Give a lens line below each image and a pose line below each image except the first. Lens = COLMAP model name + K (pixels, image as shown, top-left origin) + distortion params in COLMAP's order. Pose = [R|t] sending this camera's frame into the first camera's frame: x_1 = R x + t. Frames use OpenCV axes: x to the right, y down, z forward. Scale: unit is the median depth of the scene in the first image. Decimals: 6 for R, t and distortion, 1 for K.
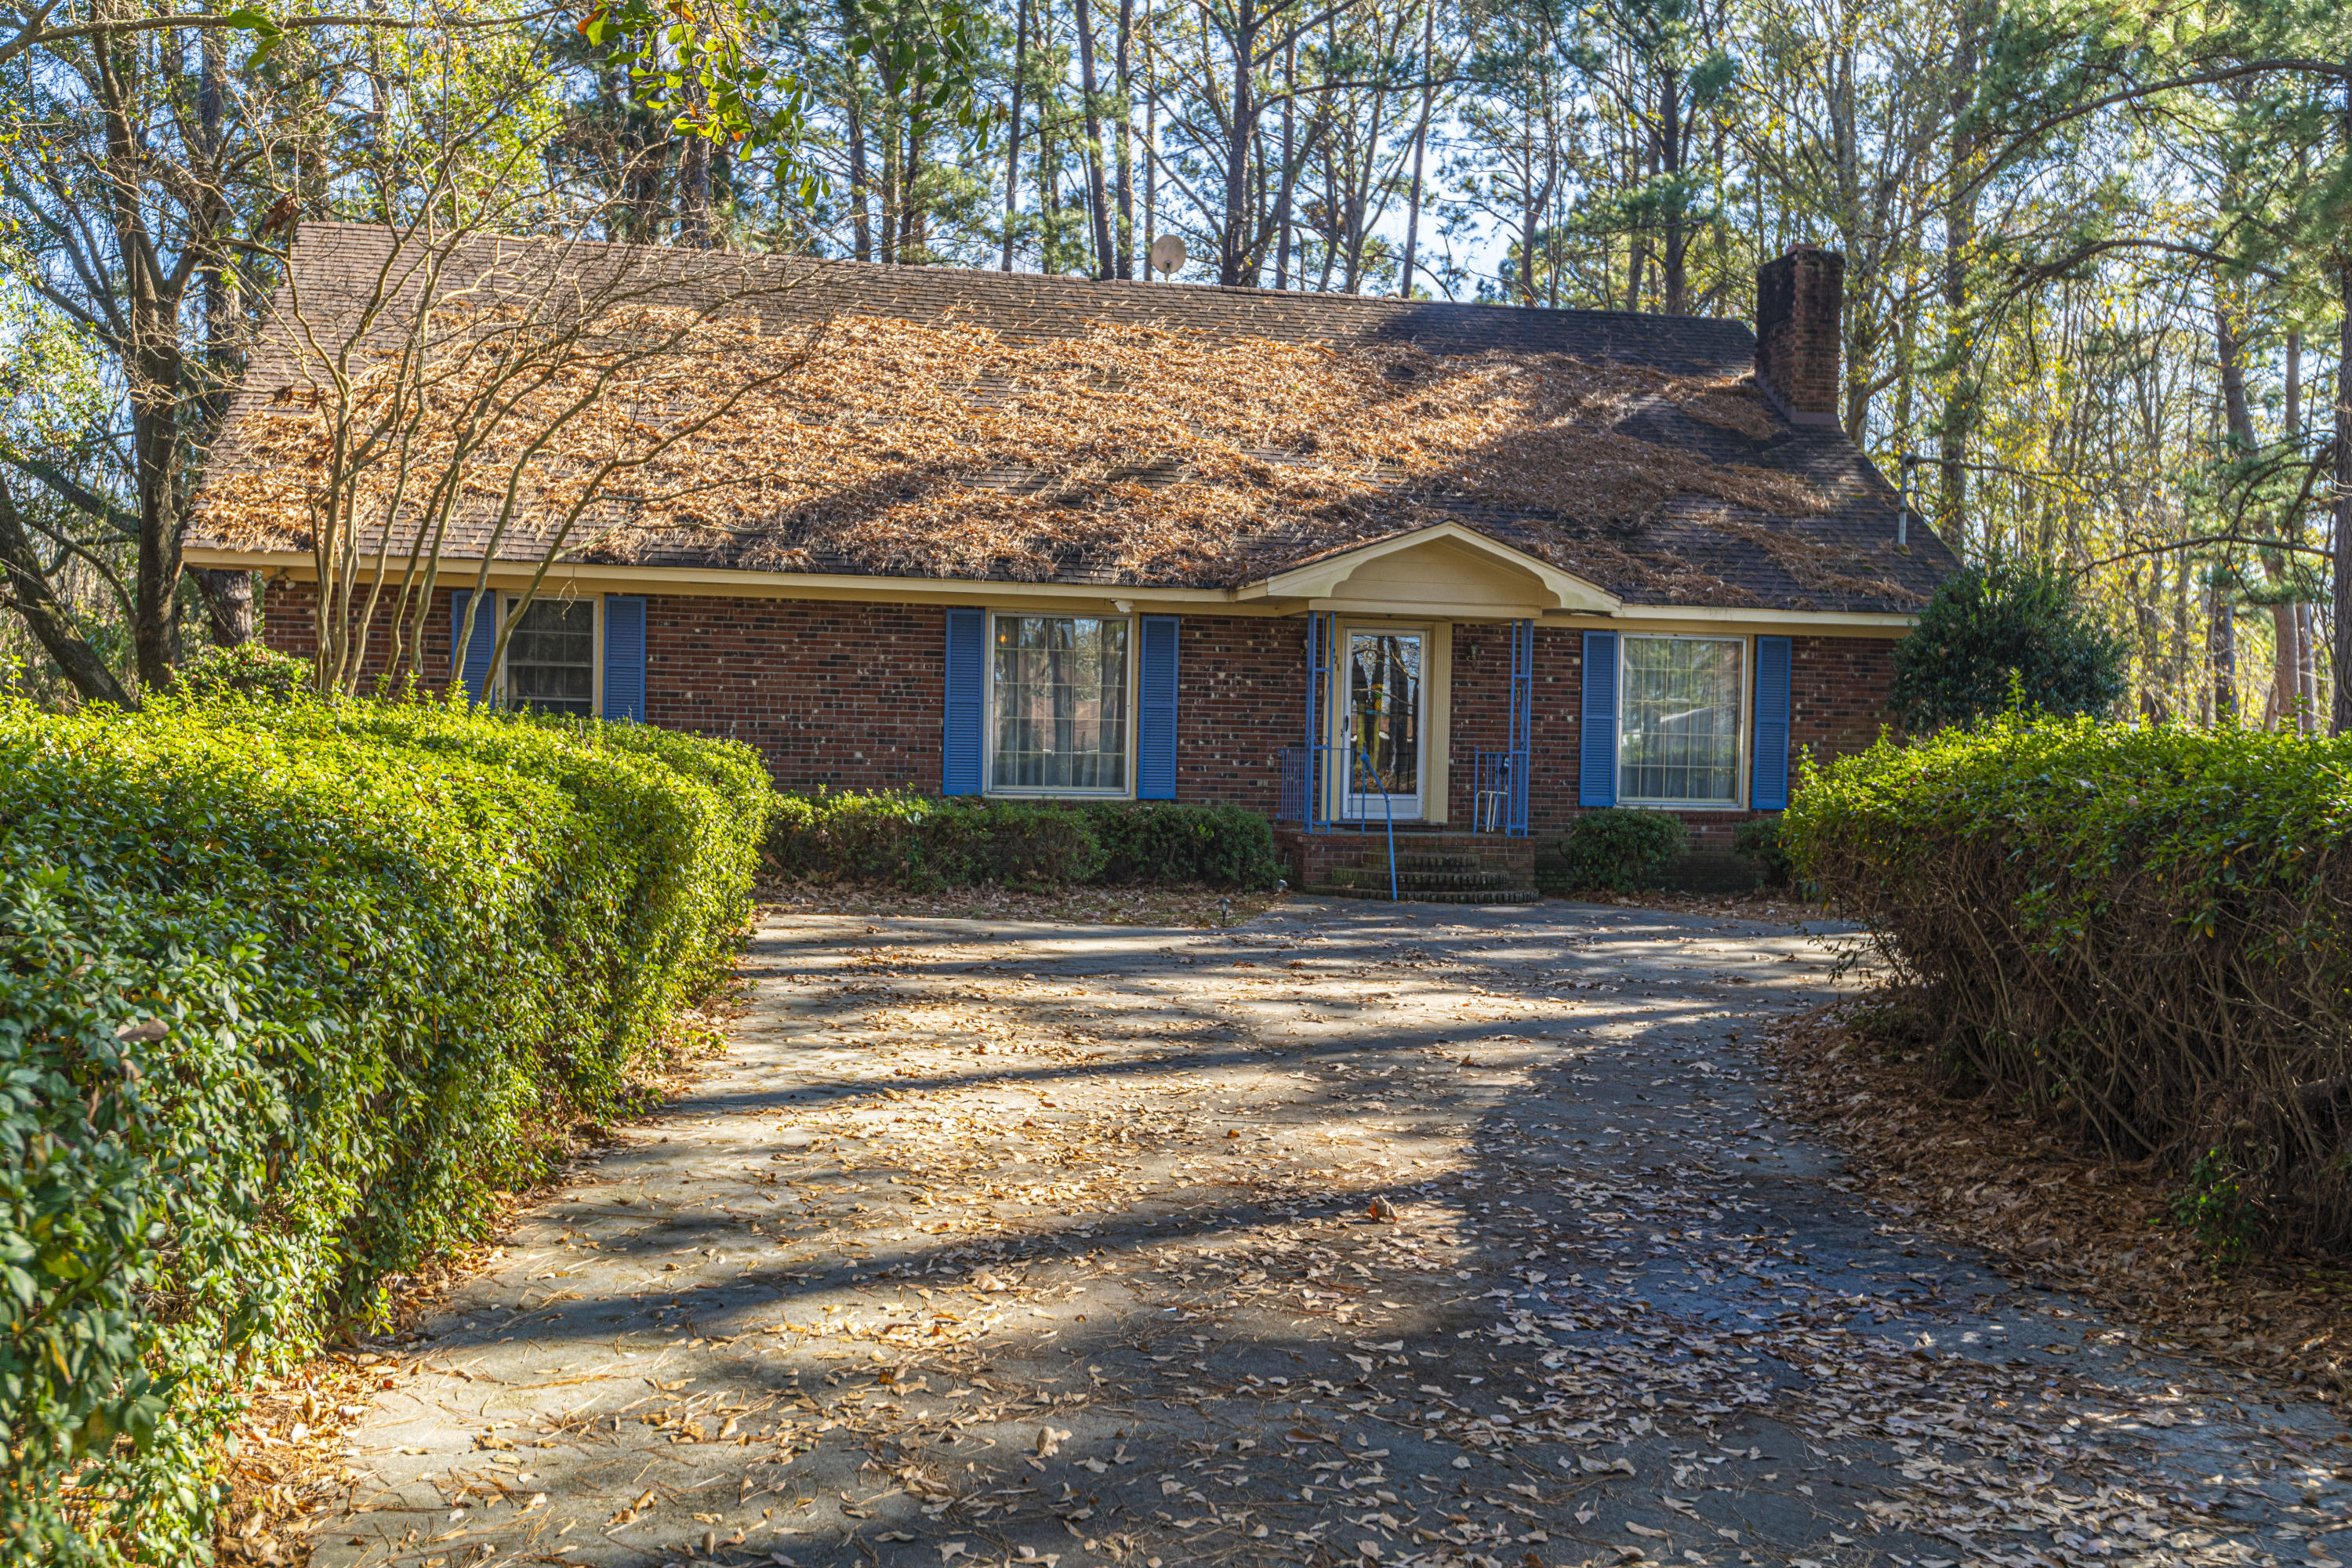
lens RADIAL K [[2101.0, 0, 1176.0], [0, 2101.0, 784.0], [0, 0, 1]] dist [-0.010926, -0.008340]
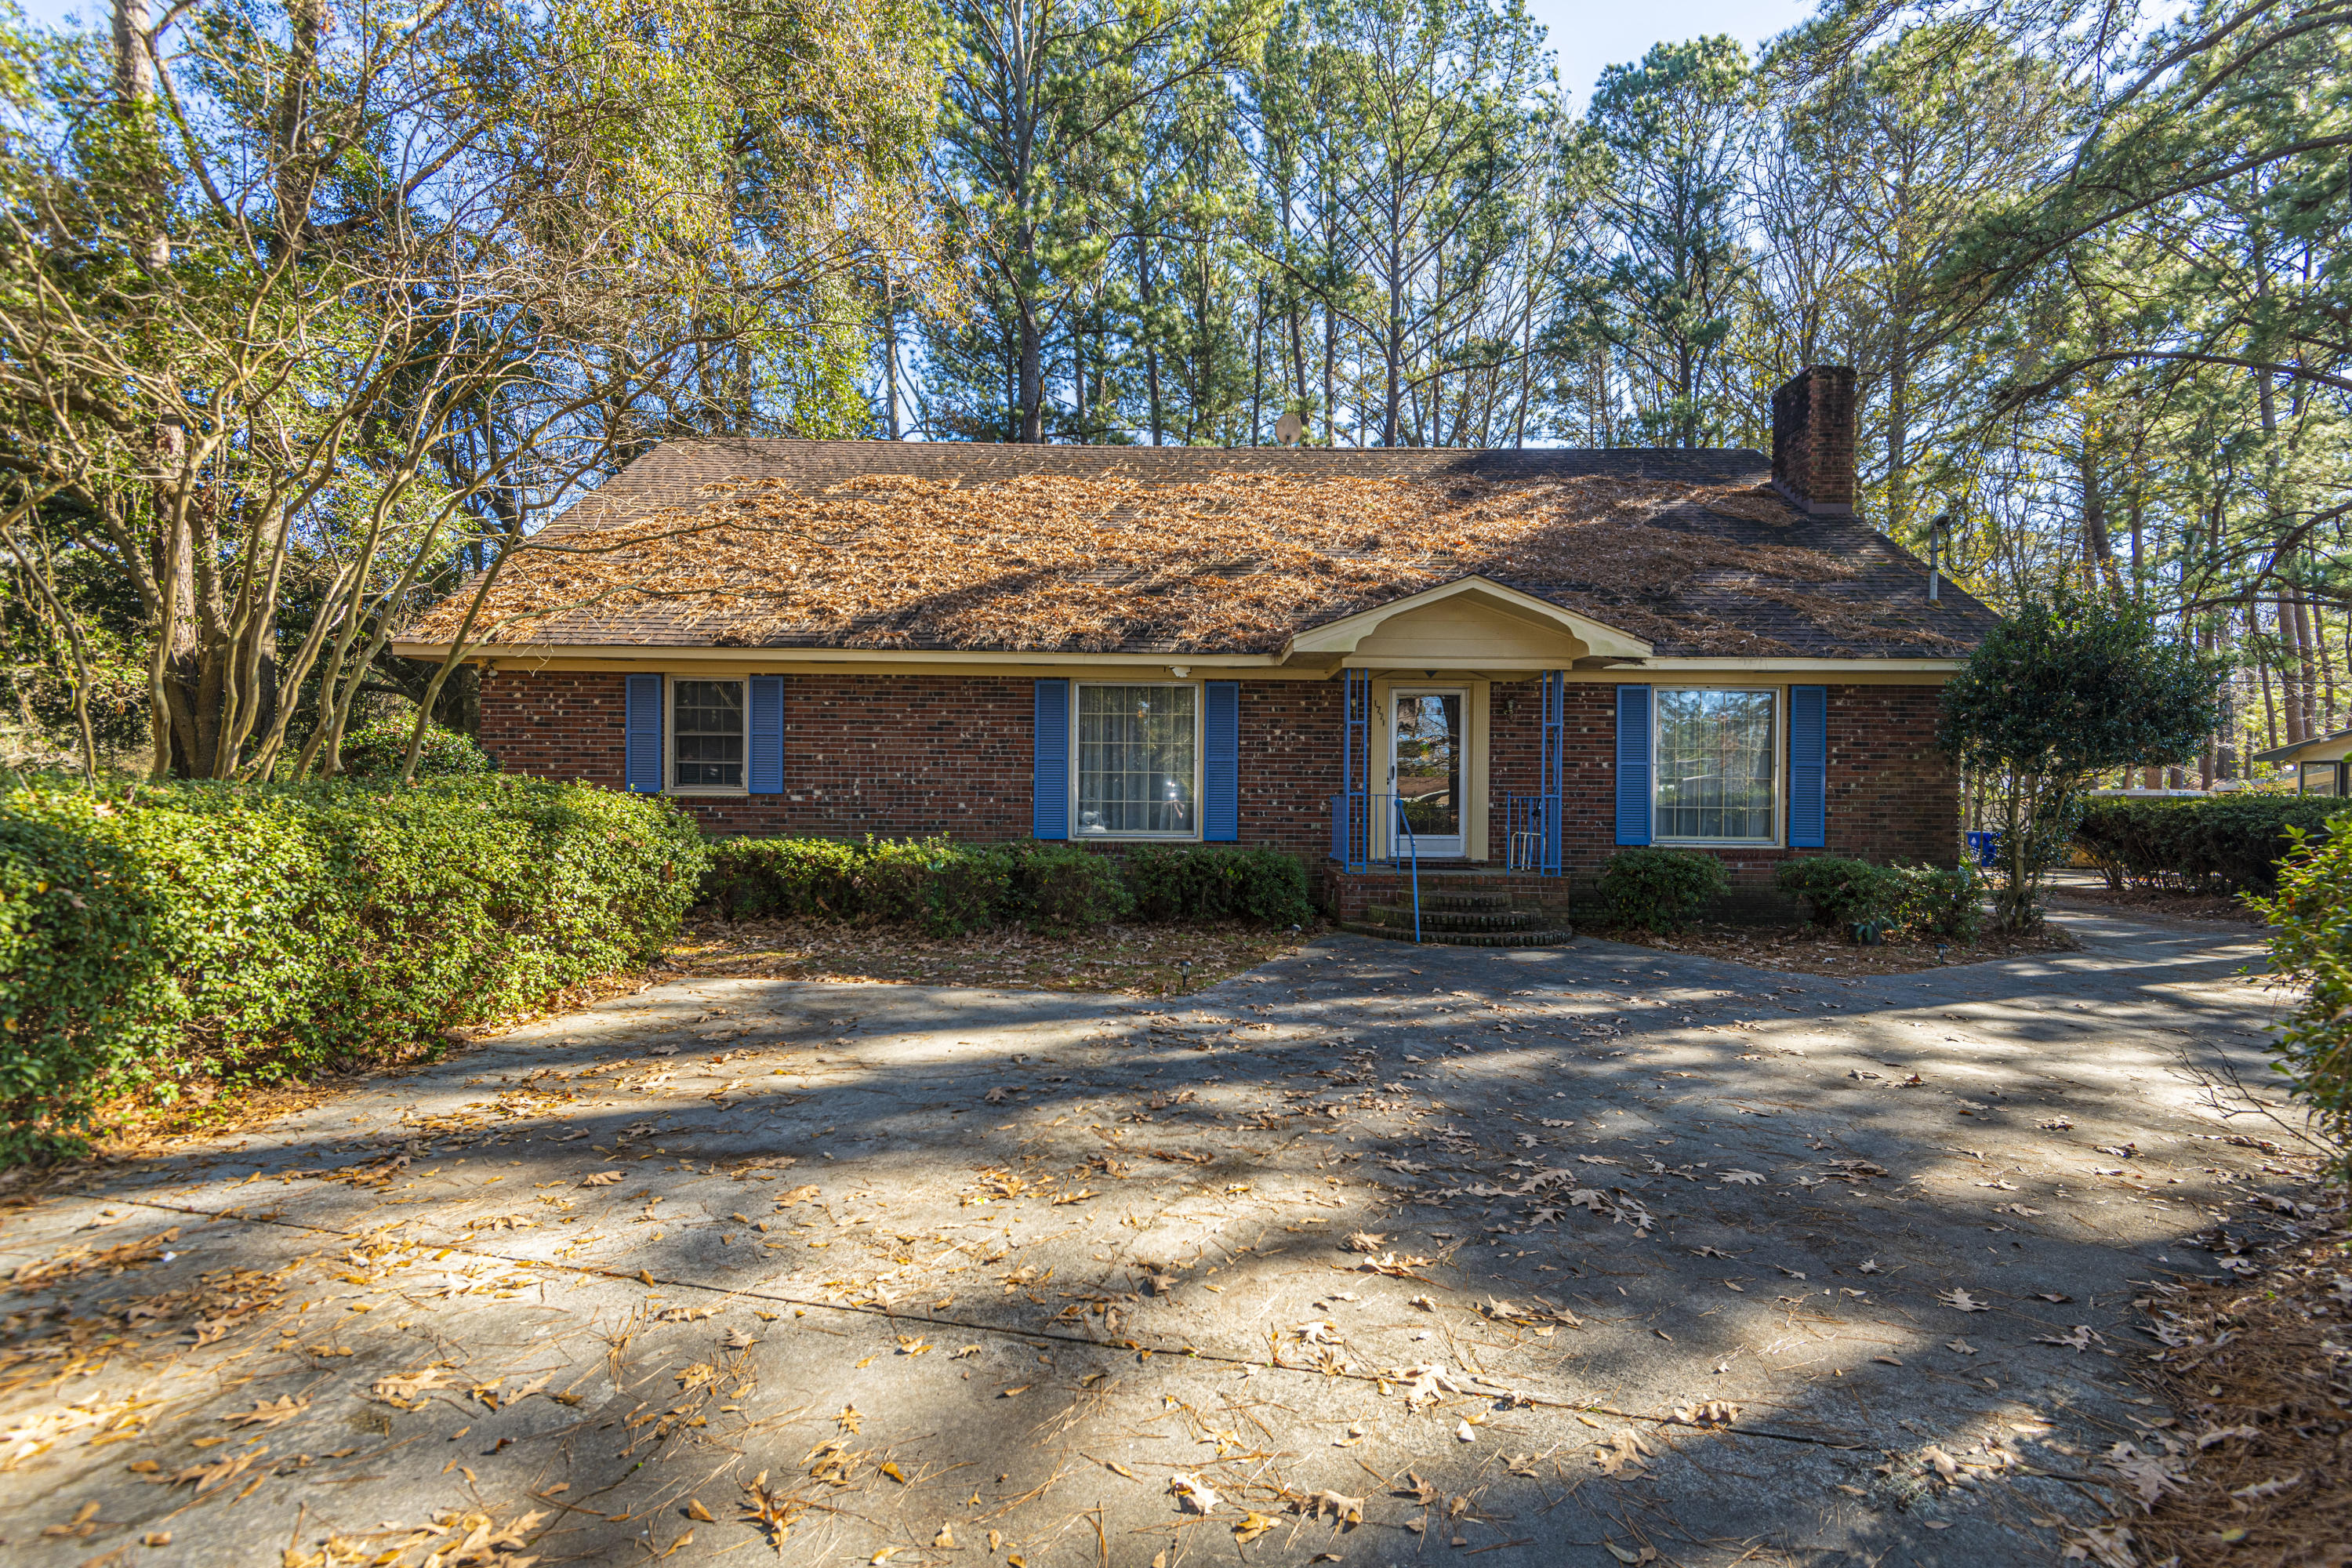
lens RADIAL K [[1125.2, 0, 1145.3], [0, 1125.2, 809.8], [0, 0, 1]] dist [0.040880, -0.024057]
pose [[0.977506, -0.010199, -0.210659, 0.076927], [0.008931, 0.999936, -0.006971, -0.005603], [0.210716, 0.004933, 0.977535, 0.368302]]
